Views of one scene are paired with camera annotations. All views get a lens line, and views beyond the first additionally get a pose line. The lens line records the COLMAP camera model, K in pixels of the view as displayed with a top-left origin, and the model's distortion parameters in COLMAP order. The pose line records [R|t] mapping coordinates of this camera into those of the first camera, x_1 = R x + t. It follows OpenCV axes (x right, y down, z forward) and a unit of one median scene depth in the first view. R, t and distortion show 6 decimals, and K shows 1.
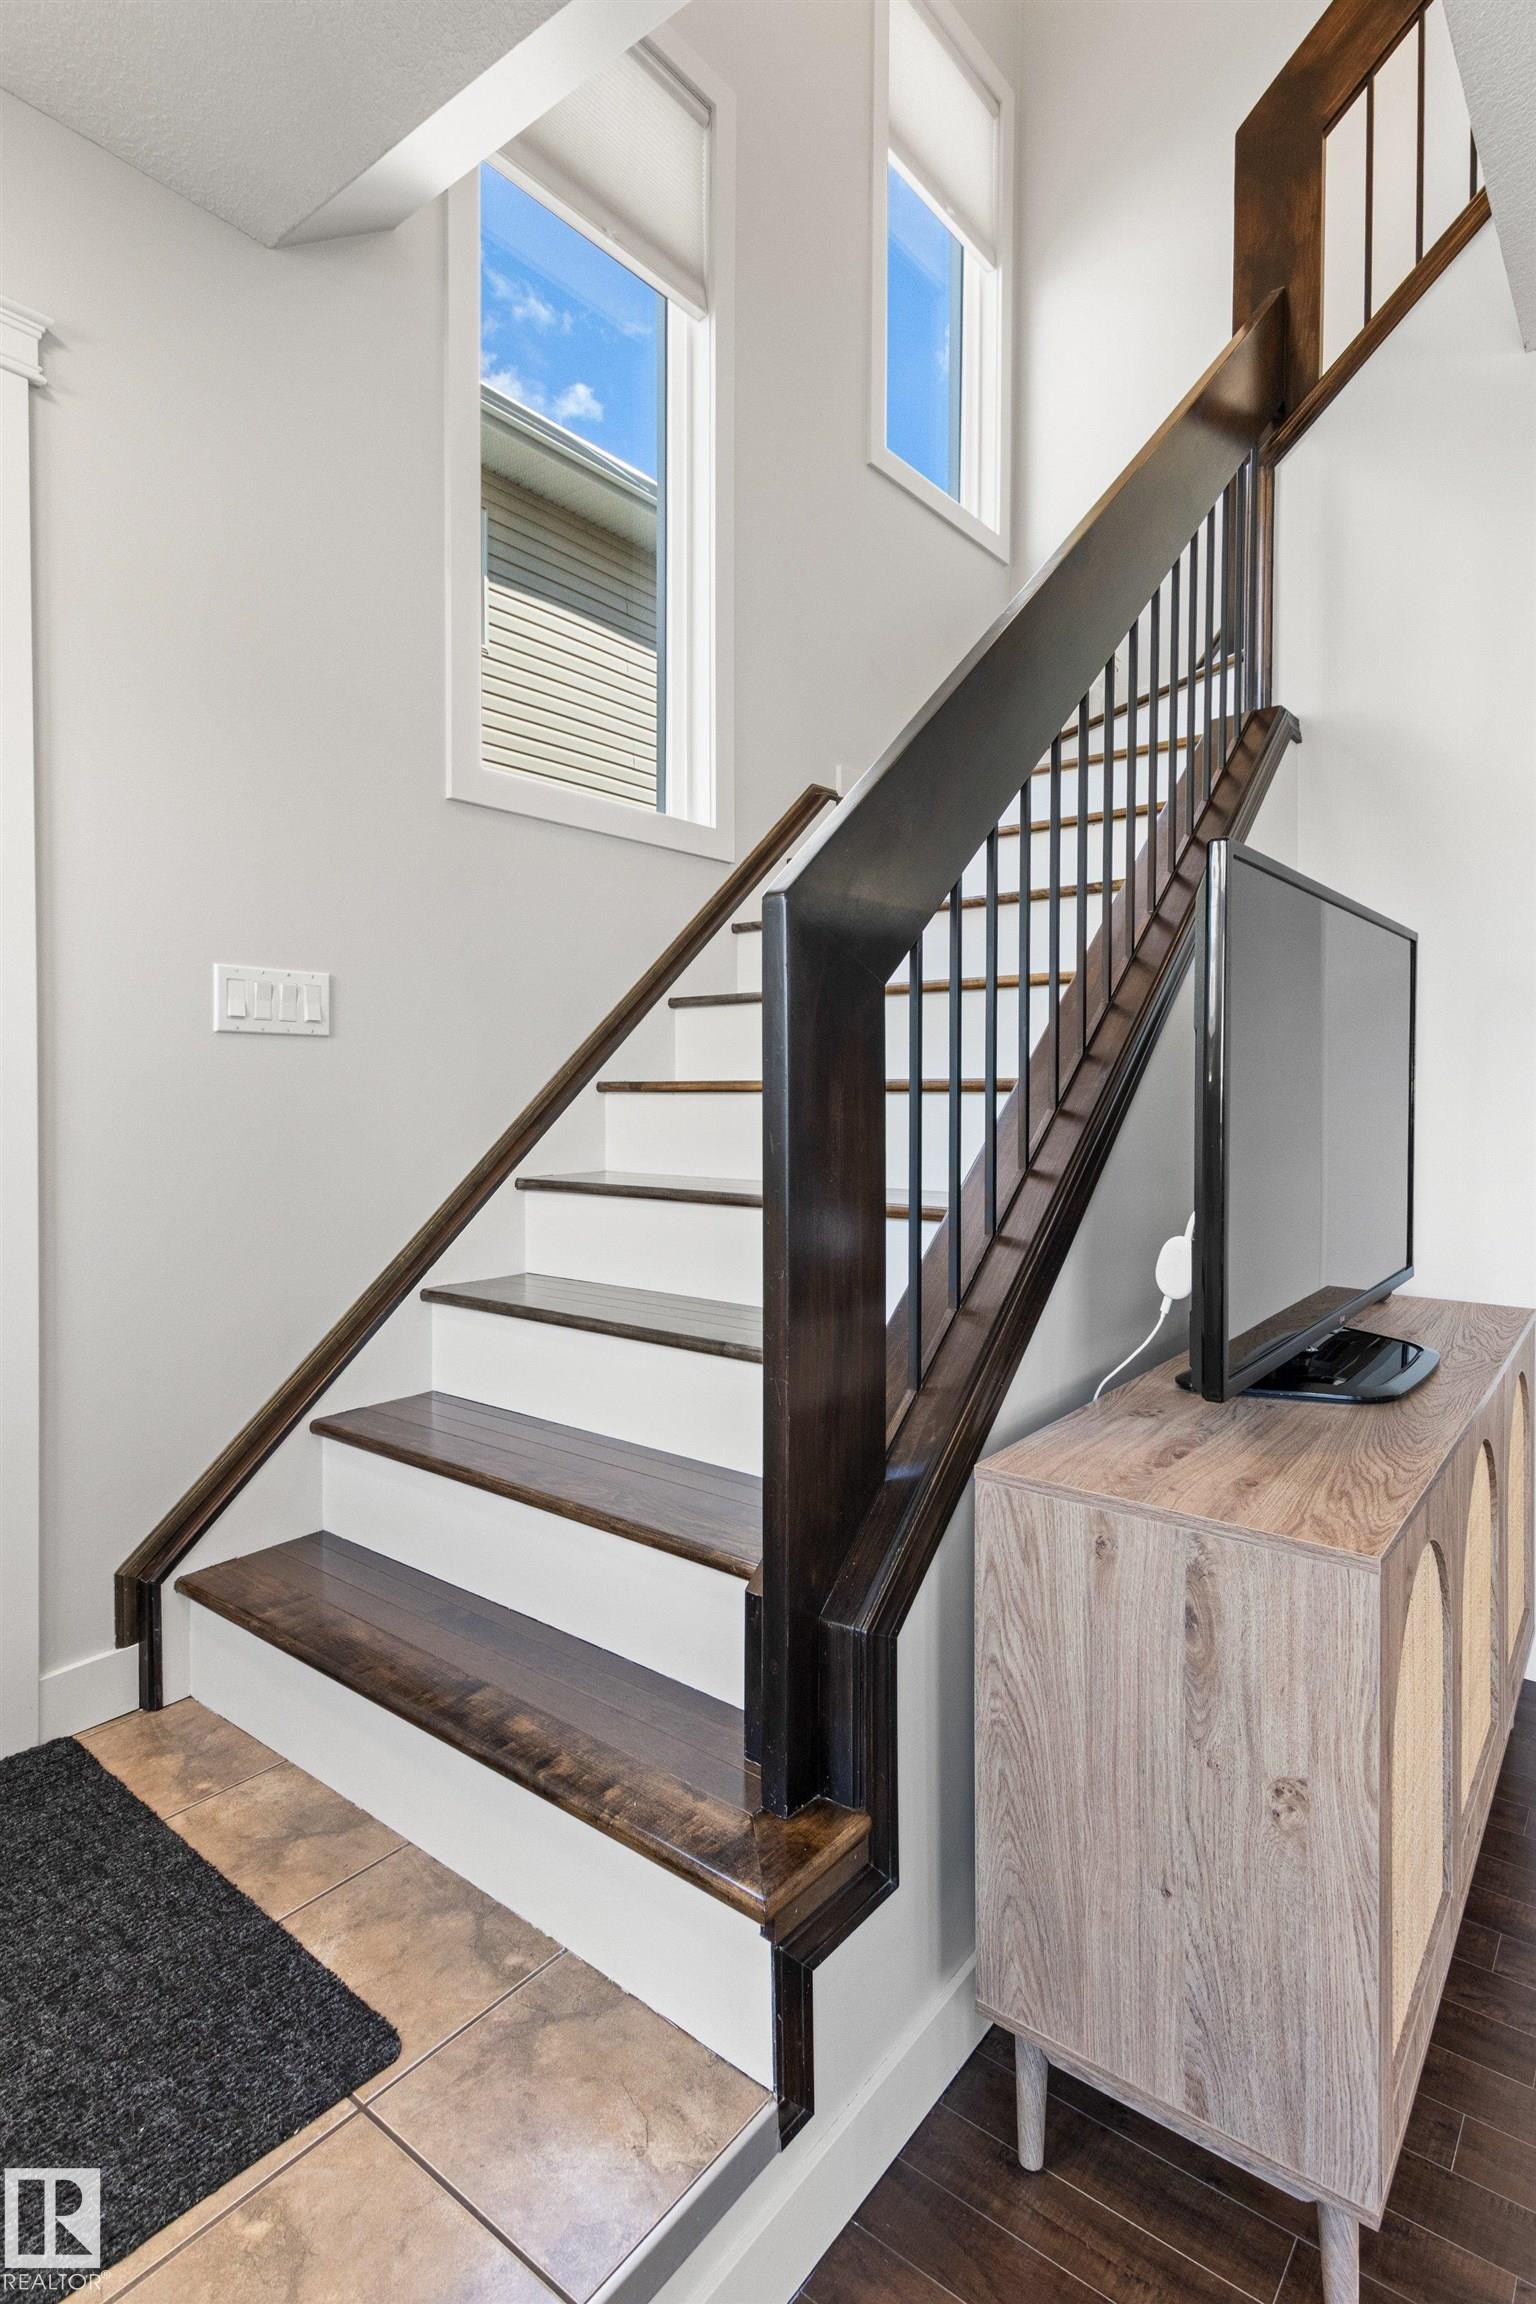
lens RADIAL K [[1165.3, 0, 764.5], [0, 1165.3, 1103.5], [0, 0, 1]] dist [0.013651, -0.002894]
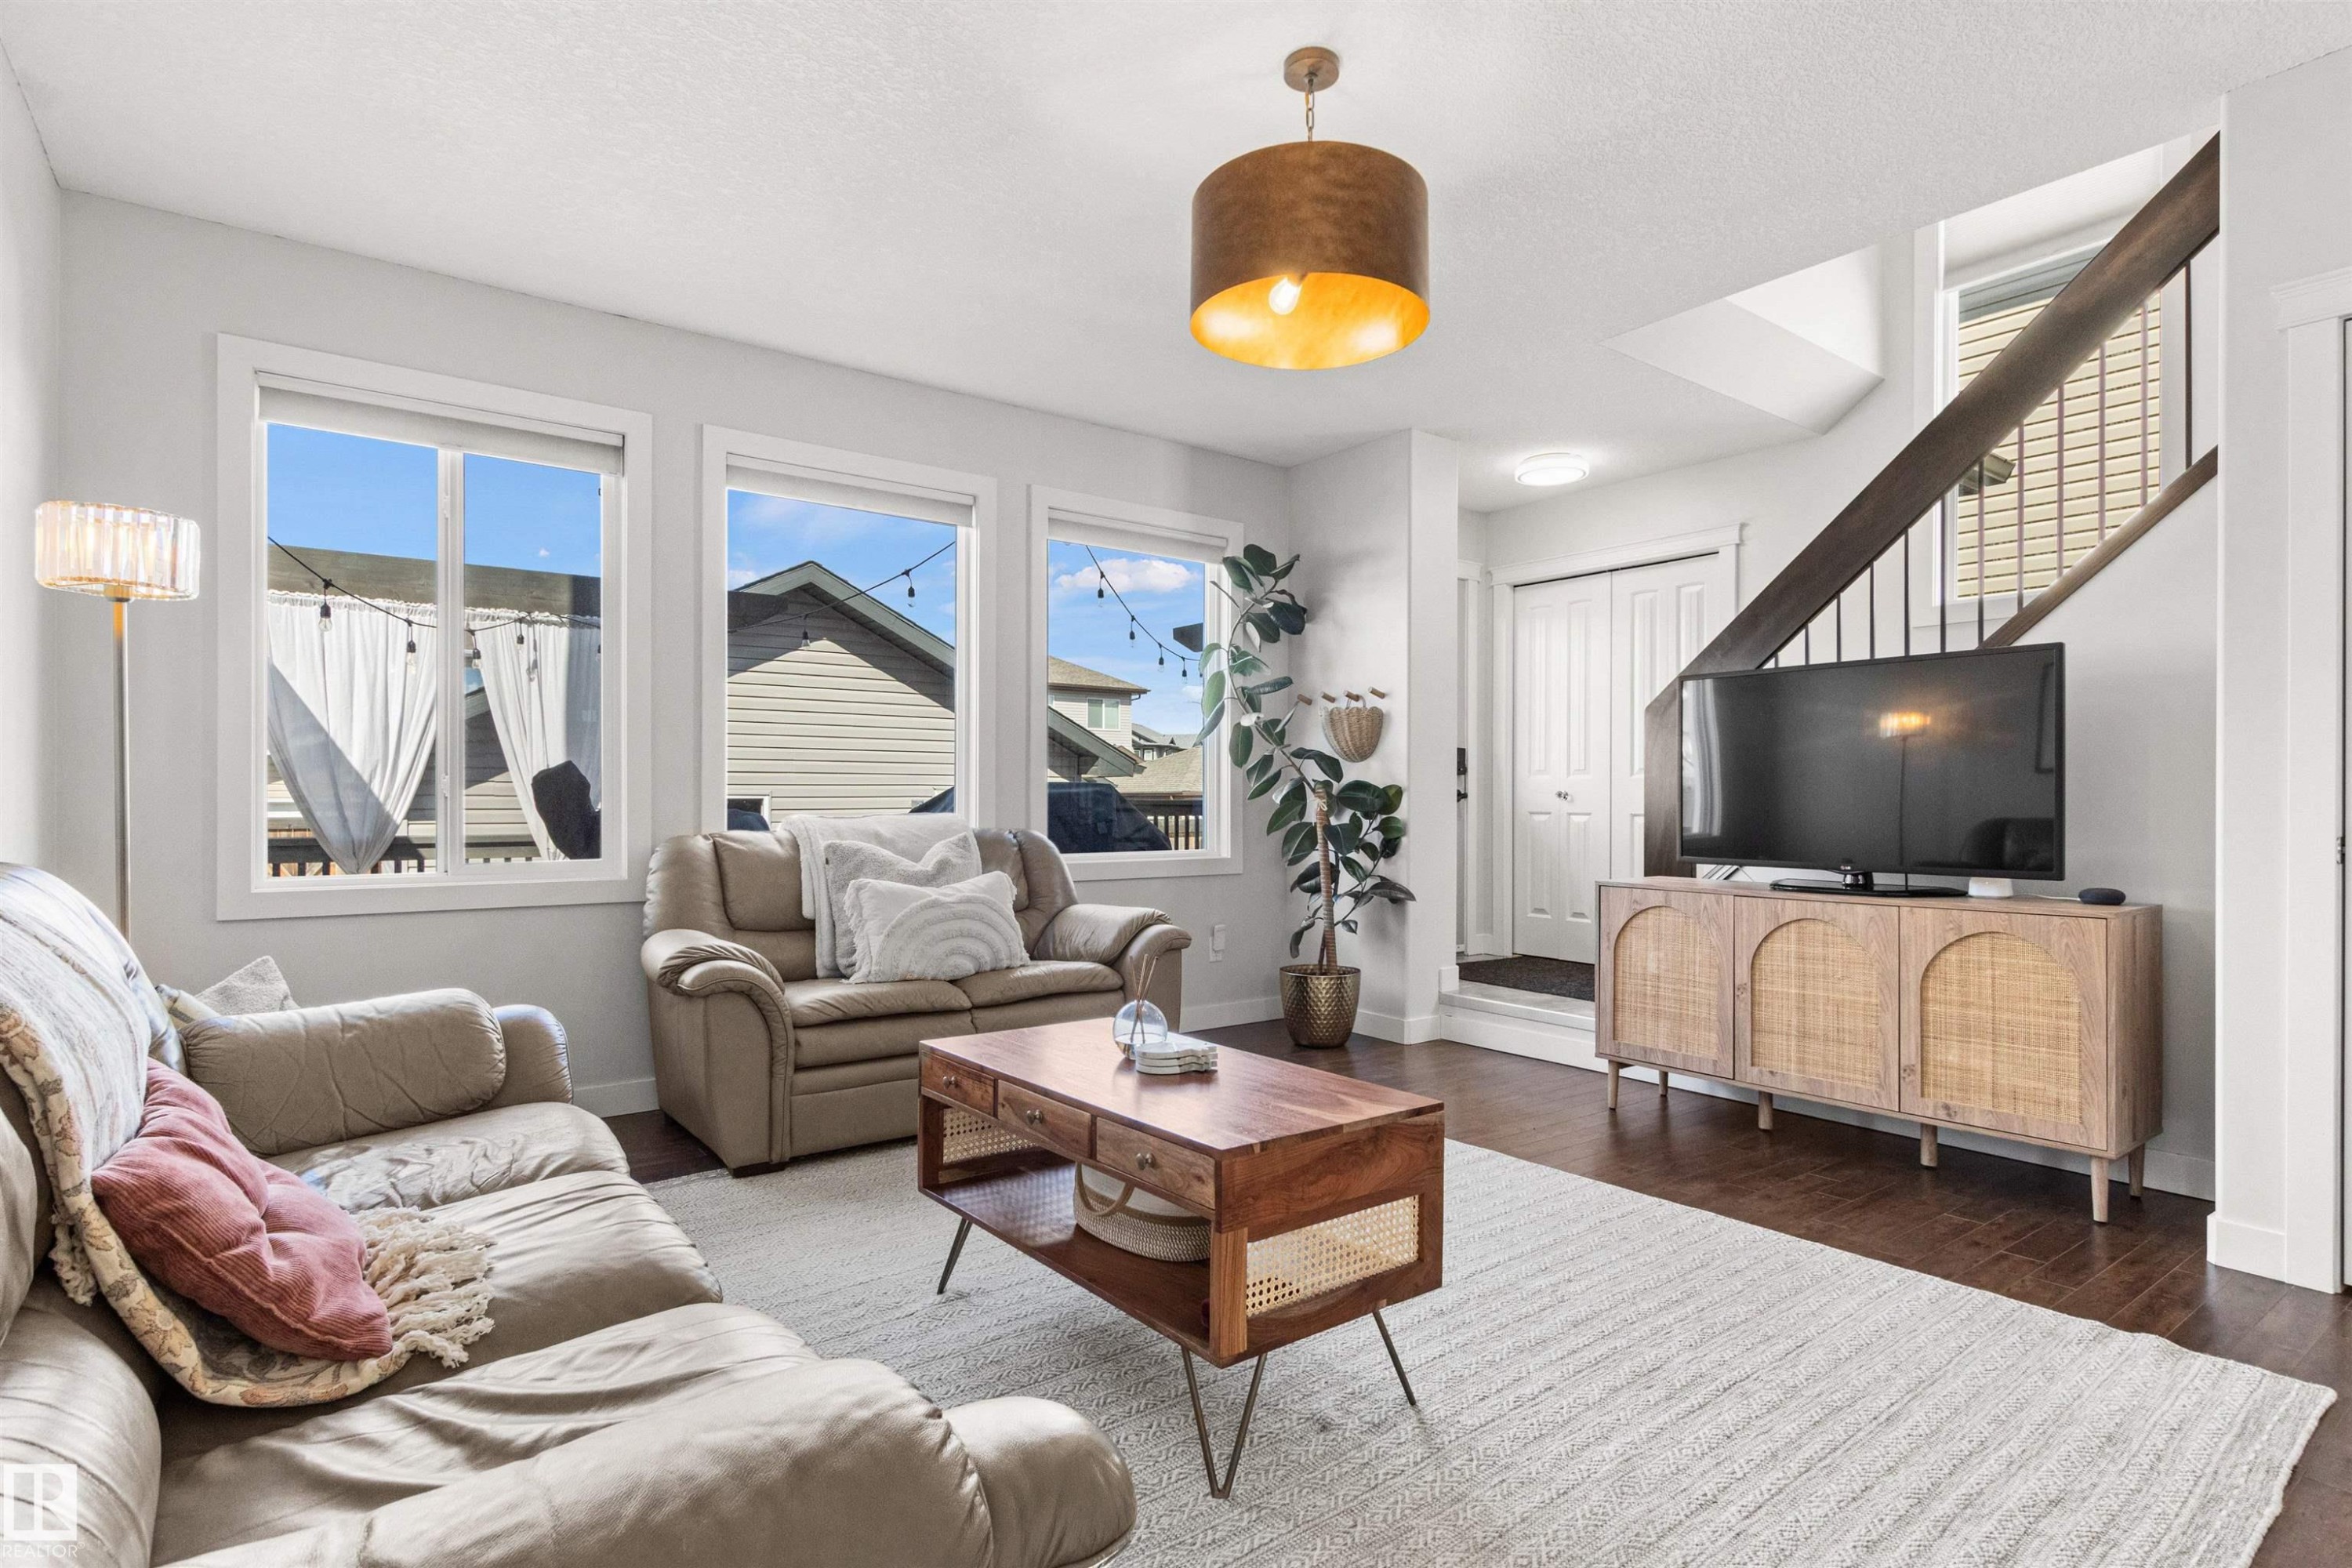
lens RADIAL K [[1169.4, 0, 1173.0], [0, 1169.4, 802.1], [0, 0, 1]] dist [0.004211, 0.000951]
pose [[-0.269895, -0.003960, -0.962882, 3.485213], [-0.021347, 0.999770, 0.001871, 0.115817], [0.962653, 0.021060, -0.269917, 0.528438]]
